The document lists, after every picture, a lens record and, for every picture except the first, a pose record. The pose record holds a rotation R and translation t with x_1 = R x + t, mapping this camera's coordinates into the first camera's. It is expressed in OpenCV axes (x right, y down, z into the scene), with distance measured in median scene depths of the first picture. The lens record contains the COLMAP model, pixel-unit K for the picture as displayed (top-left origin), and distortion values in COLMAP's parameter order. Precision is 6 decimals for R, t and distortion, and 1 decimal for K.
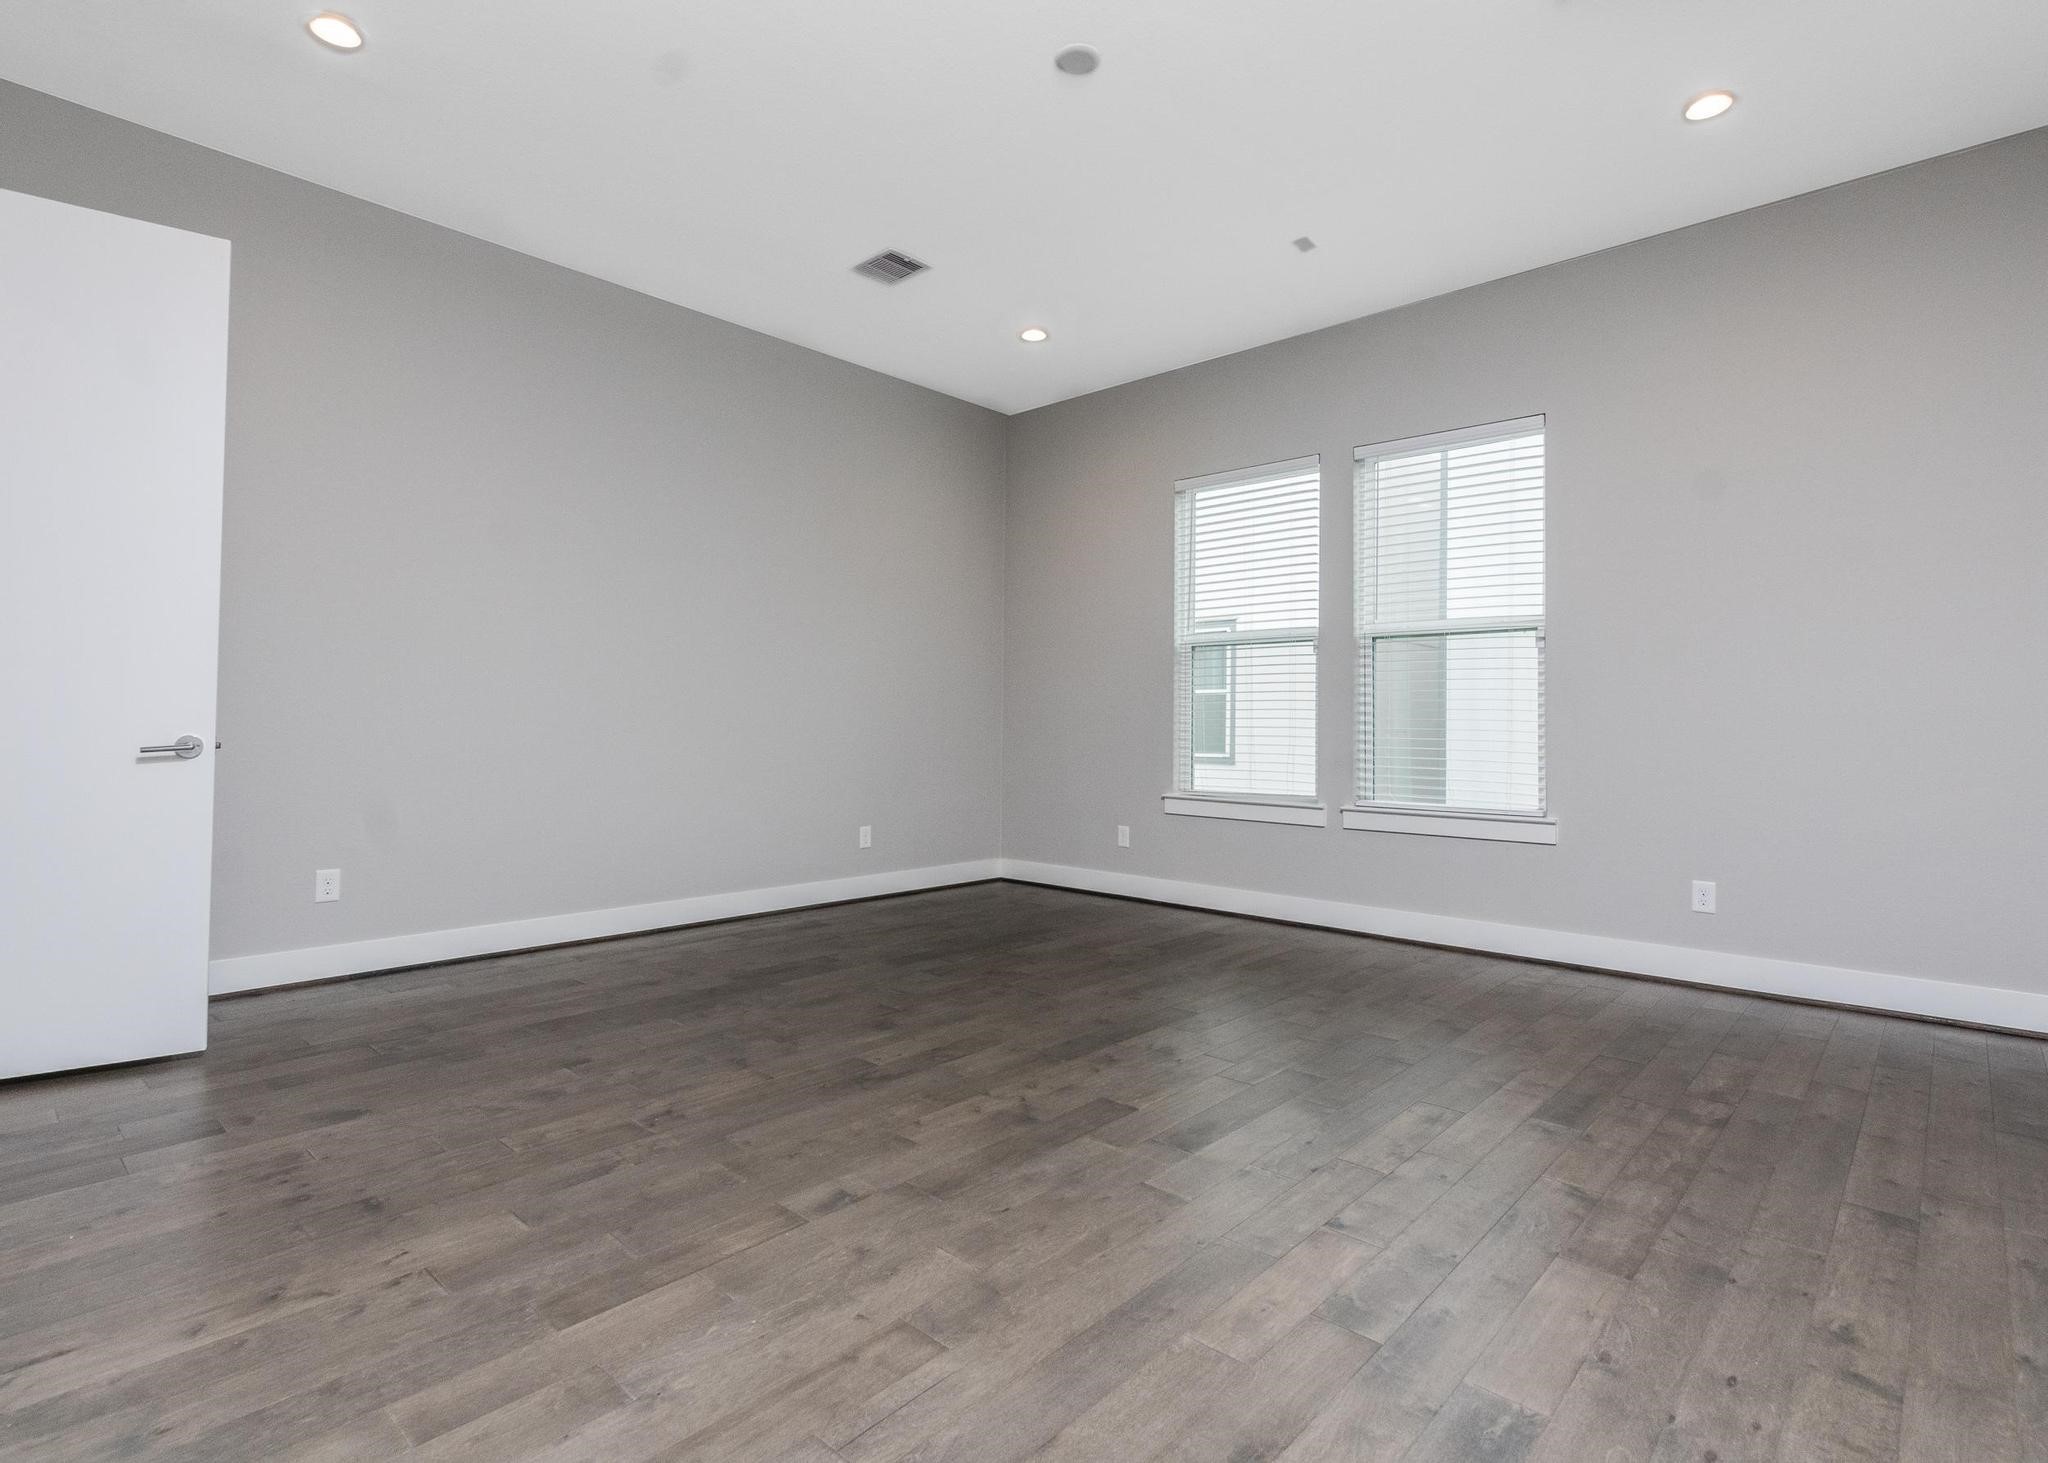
lens RADIAL K [[1011.0, 0, 1024.0], [0, 1011.0, 731.5], [0, 0, 1]] dist [0.001583, 0.000405]
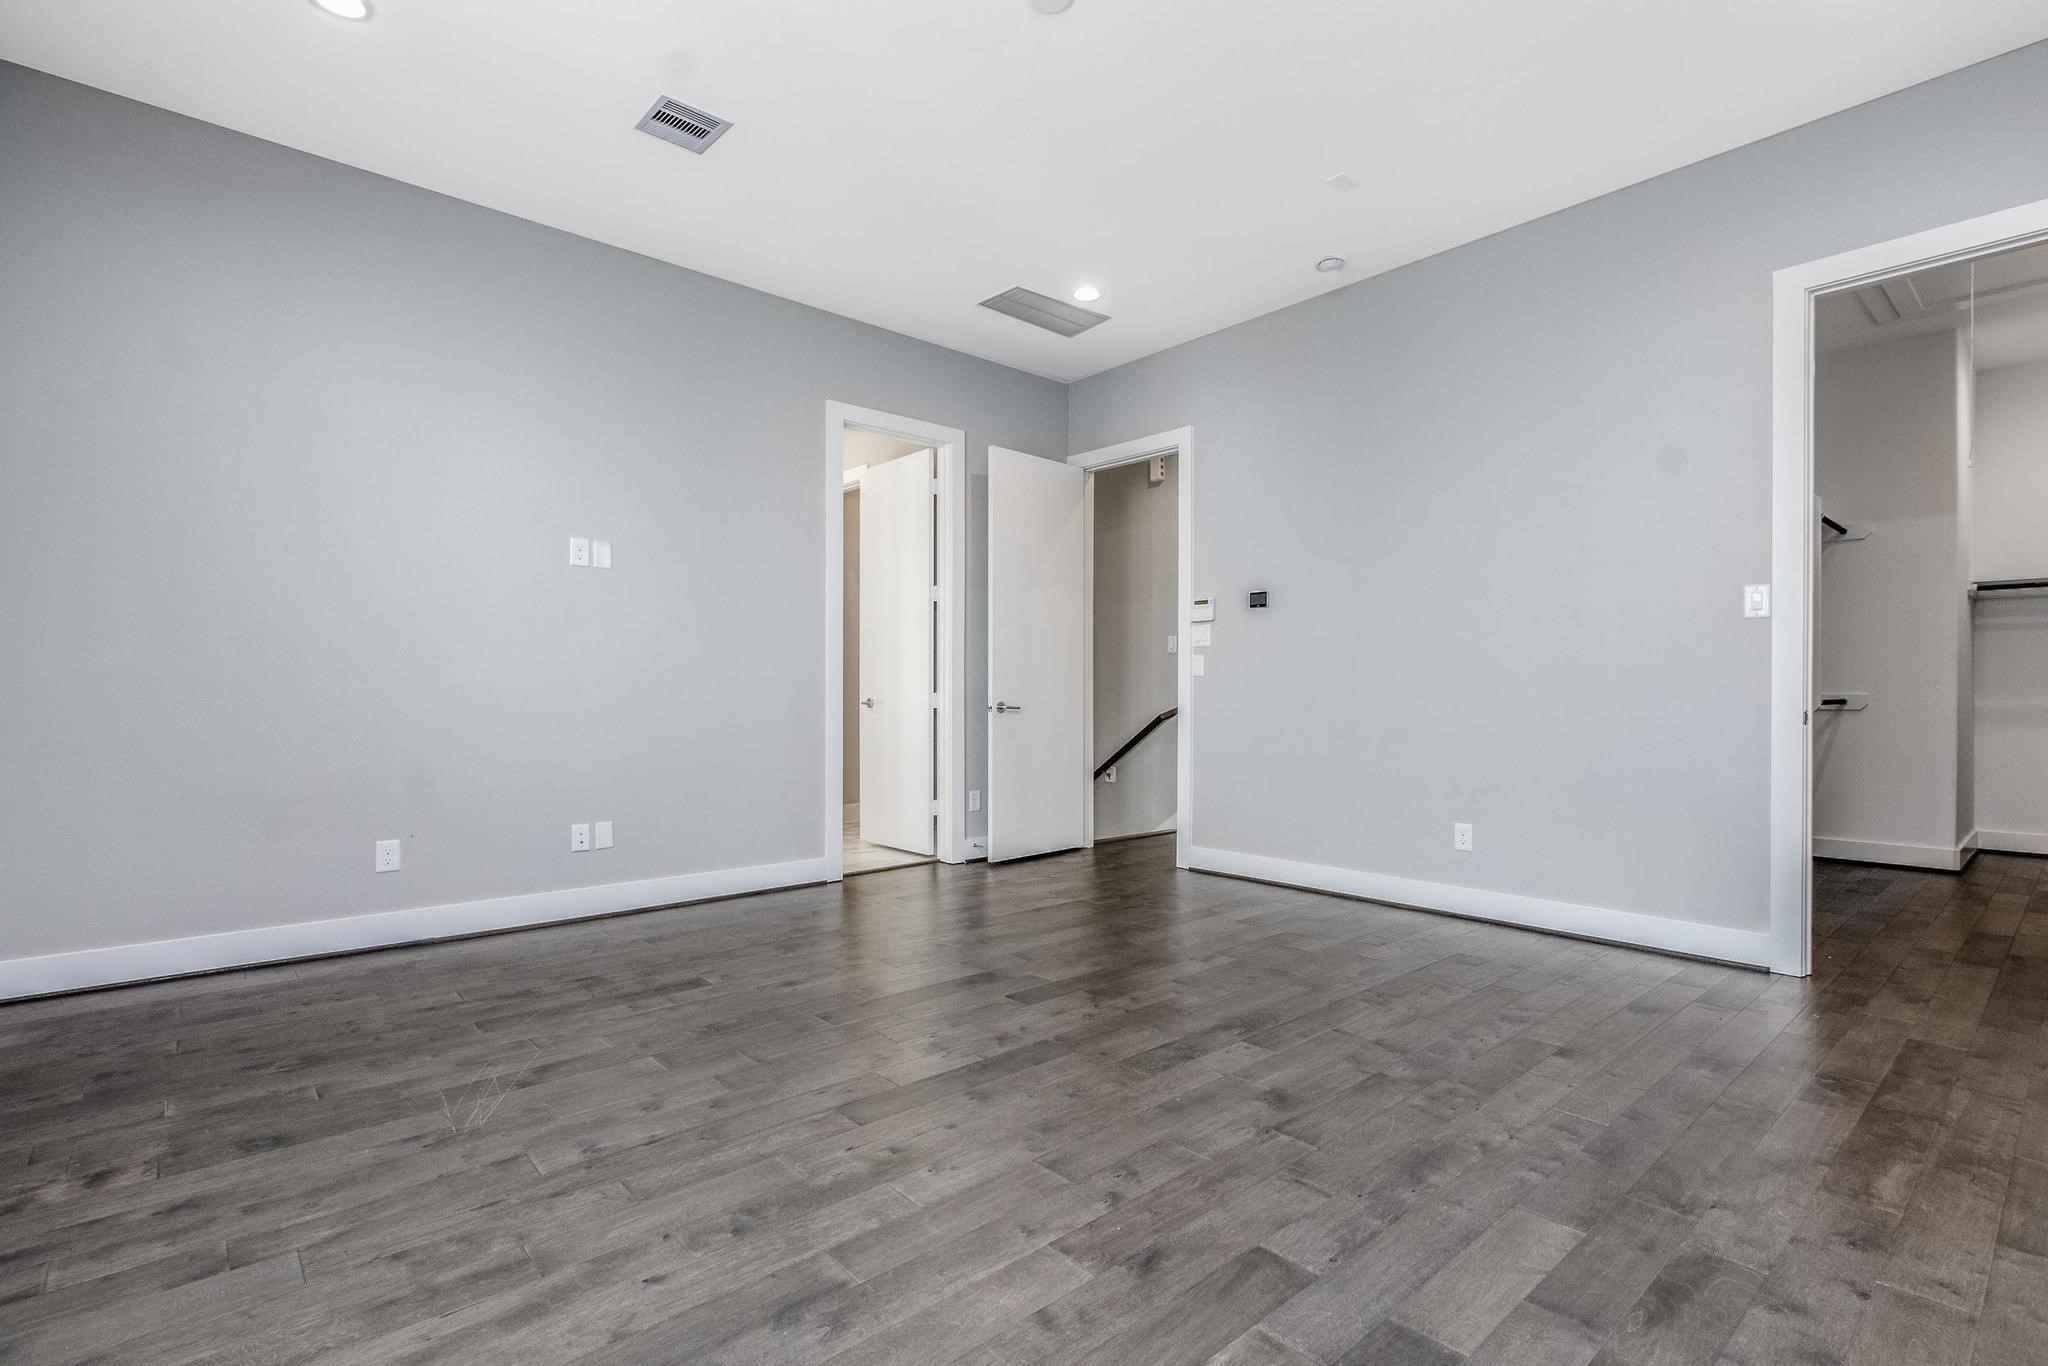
lens RADIAL K [[879.4, 0, 1024.0], [0, 879.4, 683.0], [0, 0, 1]] dist [0.000634, 0.000359]
pose [[-0.993650, -0.009338, 0.112123, -0.028423], [-0.009789, 0.999946, -0.003469, -0.013145], [-0.112084, -0.004545, -0.993688, 2.013513]]
